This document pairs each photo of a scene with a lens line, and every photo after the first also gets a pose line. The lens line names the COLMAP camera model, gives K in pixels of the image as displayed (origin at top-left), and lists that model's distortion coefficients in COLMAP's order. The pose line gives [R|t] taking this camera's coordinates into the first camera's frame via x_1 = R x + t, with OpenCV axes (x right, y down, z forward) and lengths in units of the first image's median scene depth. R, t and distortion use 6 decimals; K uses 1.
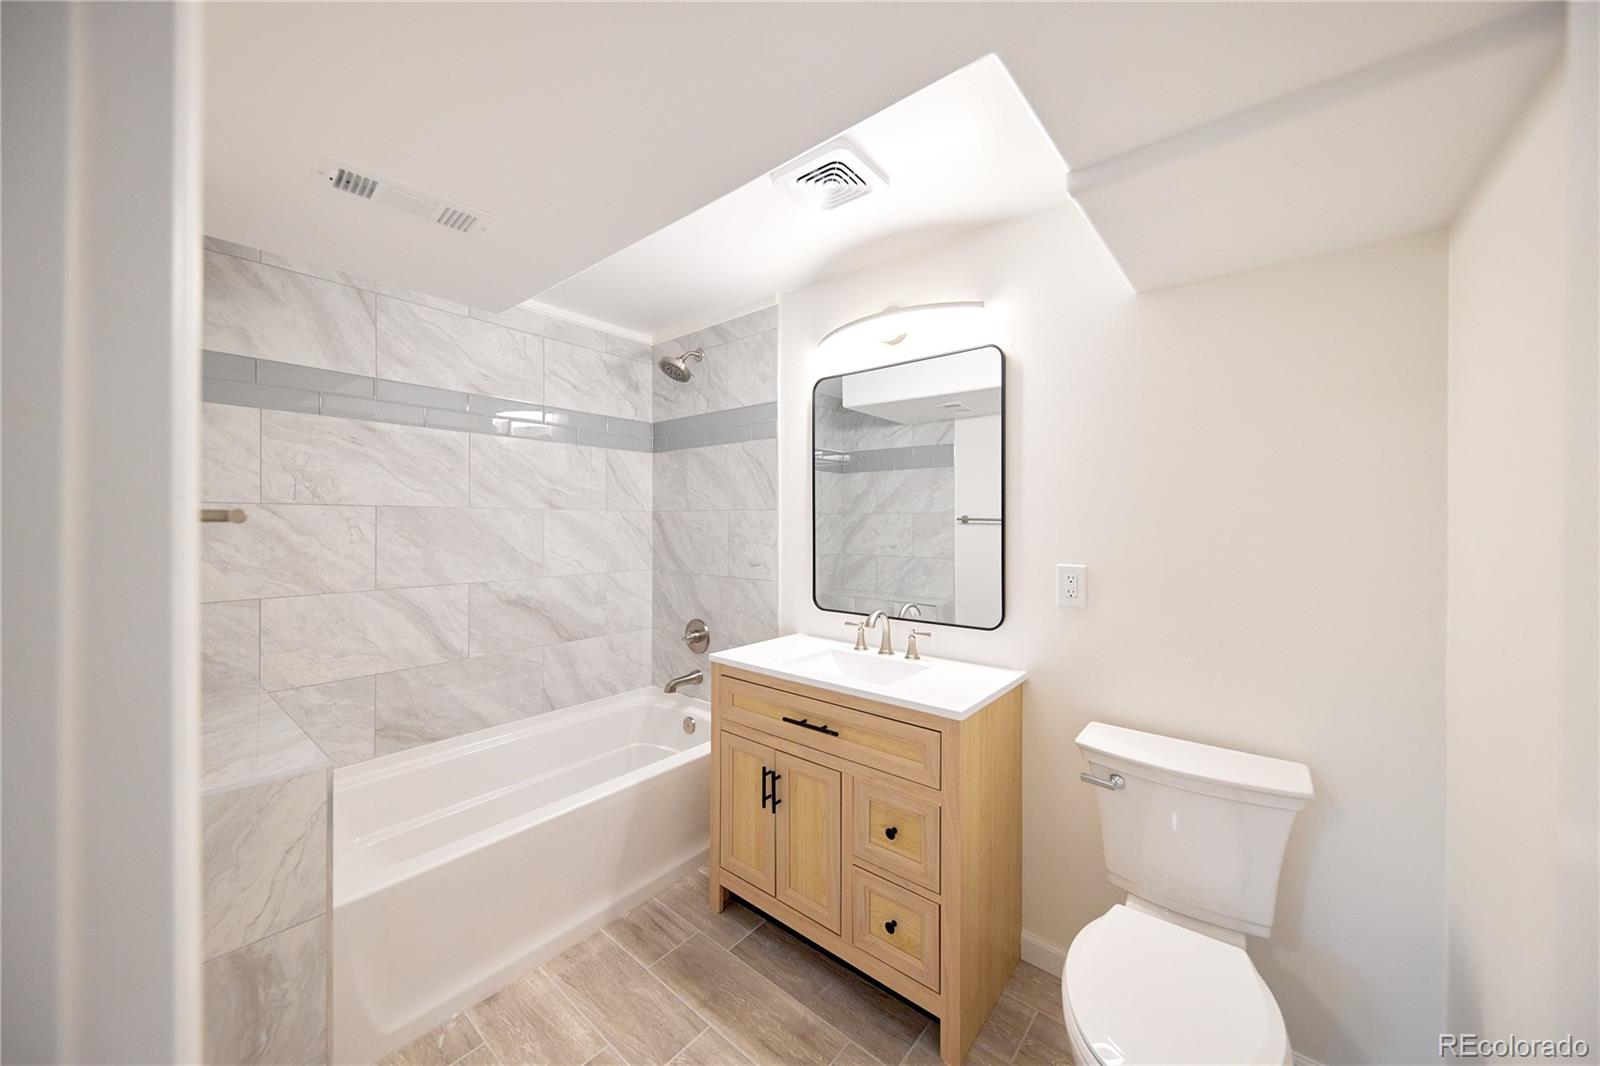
lens RADIAL K [[577.7, 0, 814.9], [0, 577.7, 521.0], [0, 0, 1]] dist [0.014050, -0.000193]
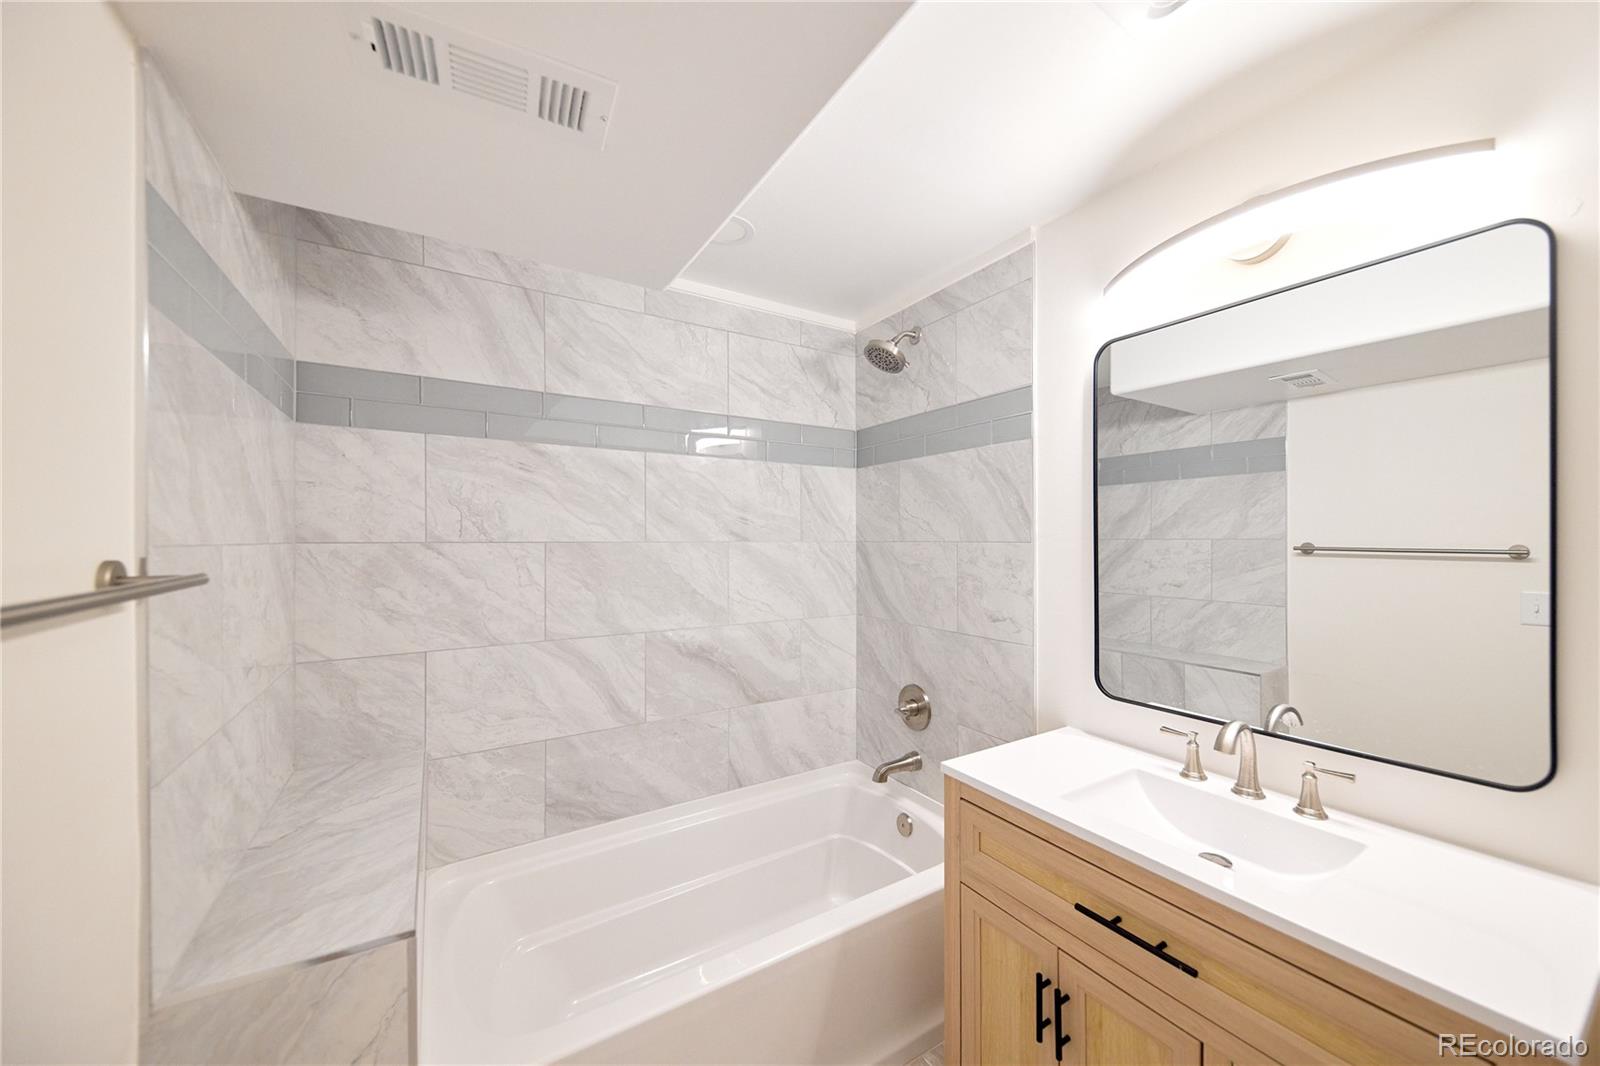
lens RADIAL K [[577.7, 0, 814.9], [0, 577.7, 521.0], [0, 0, 1]] dist [0.014050, -0.000193]
pose [[0.943246, -0.011238, -0.331903, -0.085120], [0.002051, 0.999605, -0.028018, -0.027365], [0.332087, 0.025747, 0.942897, 0.280689]]
